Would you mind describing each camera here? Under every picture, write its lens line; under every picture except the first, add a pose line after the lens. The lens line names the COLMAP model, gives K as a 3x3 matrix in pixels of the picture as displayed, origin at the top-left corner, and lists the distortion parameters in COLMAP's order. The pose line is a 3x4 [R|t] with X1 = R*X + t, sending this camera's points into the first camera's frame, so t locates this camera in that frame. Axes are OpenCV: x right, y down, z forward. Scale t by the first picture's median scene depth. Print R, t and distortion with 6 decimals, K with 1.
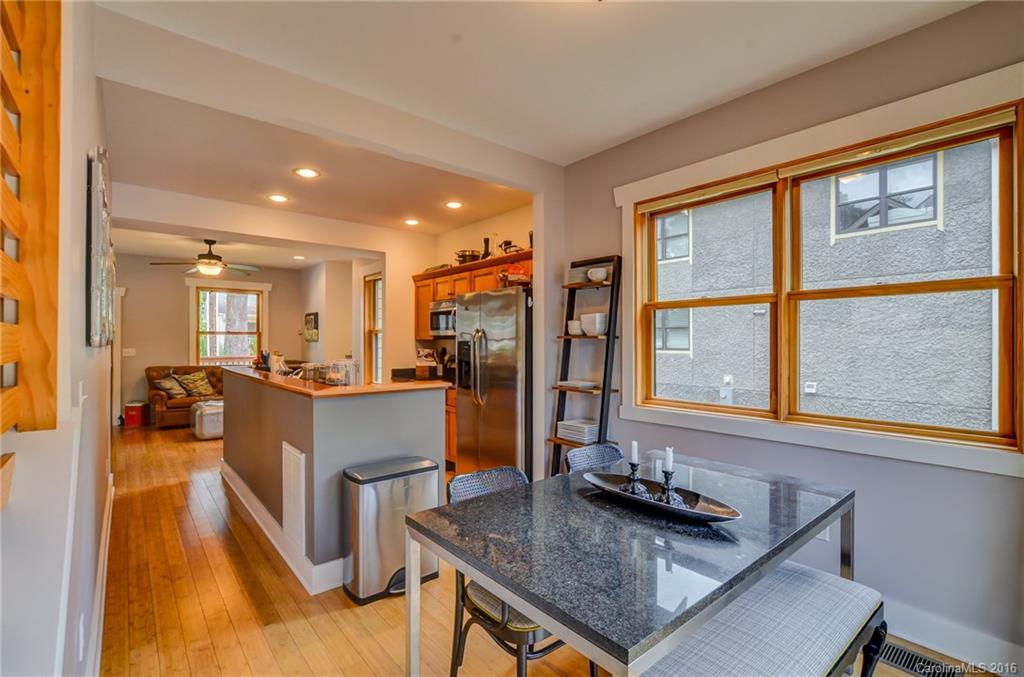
lens RADIAL K [[465.3, 0, 513.1], [0, 465.3, 341.3], [0, 0, 1]] dist [-0.015663, 0.000143]
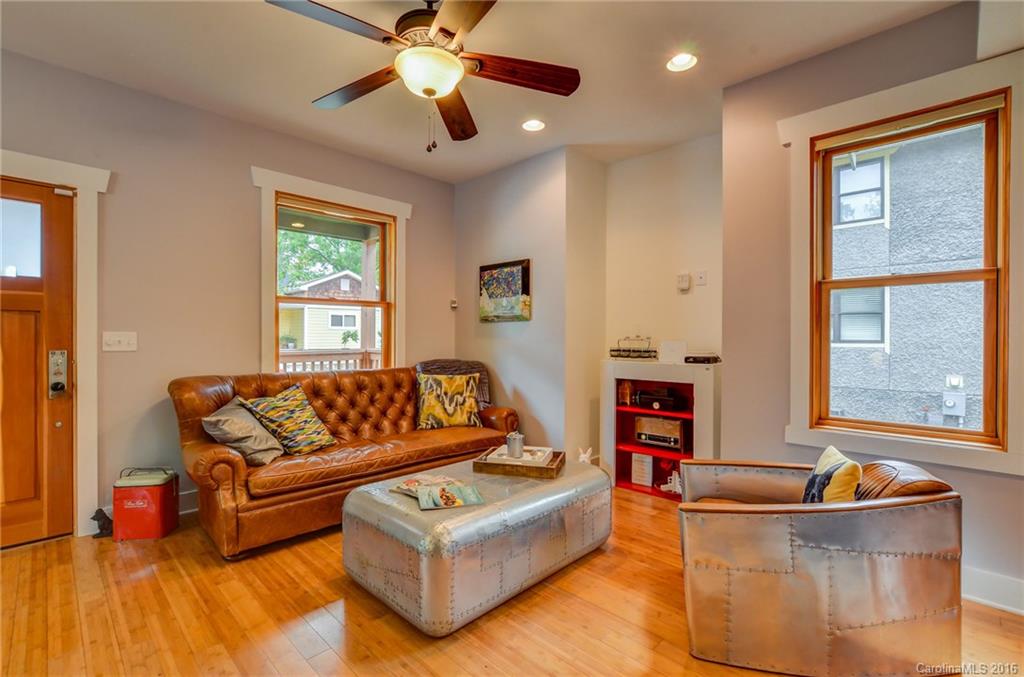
lens RADIAL K [[465.3, 0, 511.2], [0, 465.3, 340.1], [0, 0, 1]] dist [-0.015663, 0.000143]
pose [[0.994980, 0.000053, 0.100077, -0.487835], [-0.000627, 0.999984, 0.005701, 0.018445], [-0.100075, -0.005736, 0.994963, 0.522275]]
